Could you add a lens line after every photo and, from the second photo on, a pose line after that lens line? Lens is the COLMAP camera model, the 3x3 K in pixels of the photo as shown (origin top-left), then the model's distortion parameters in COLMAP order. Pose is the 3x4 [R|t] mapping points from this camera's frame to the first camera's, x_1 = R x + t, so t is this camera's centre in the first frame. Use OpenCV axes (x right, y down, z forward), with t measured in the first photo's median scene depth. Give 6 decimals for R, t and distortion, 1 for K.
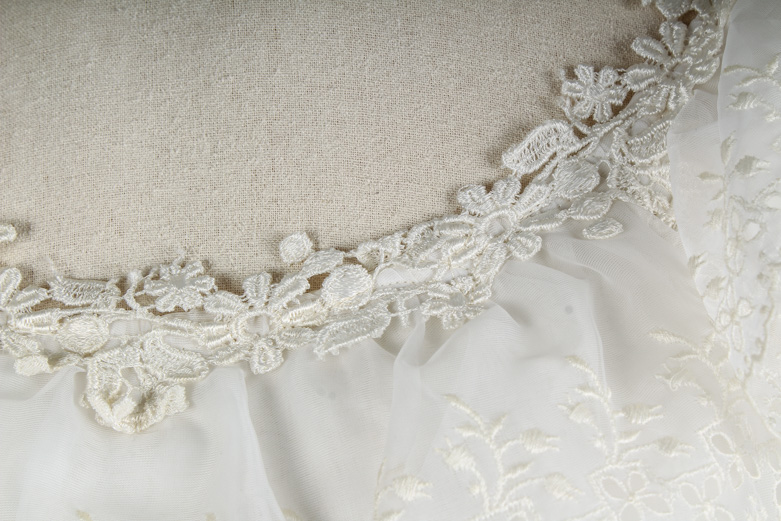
lens RADIAL K [[1777.9, 0, 390.5], [0, 1777.9, 260.5], [0, 0, 1]] dist [0.047976, 0.196236]
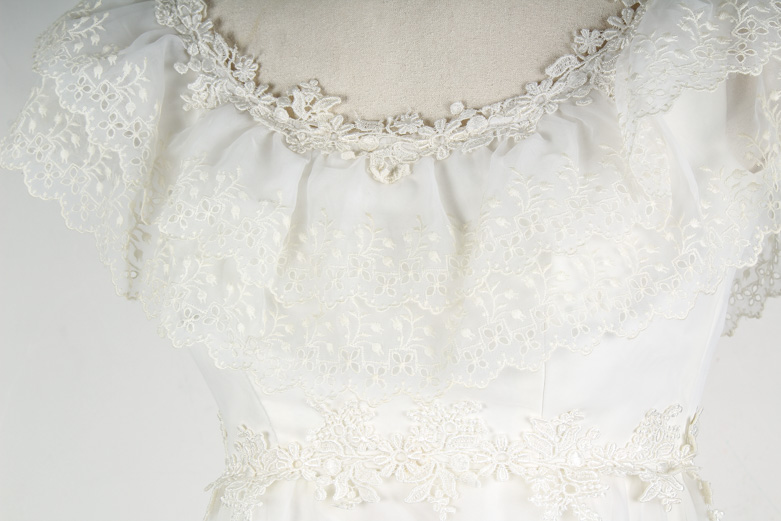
lens RADIAL K [[1777.9, 0, 390.5], [0, 1777.9, 260.5], [0, 0, 1]] dist [0.047976, 0.196236]
pose [[0.987698, 0.023845, -0.154545, 0.233116], [-0.011012, 0.996458, 0.083370, -0.001276], [0.155986, -0.080643, 0.984462, -1.381814]]
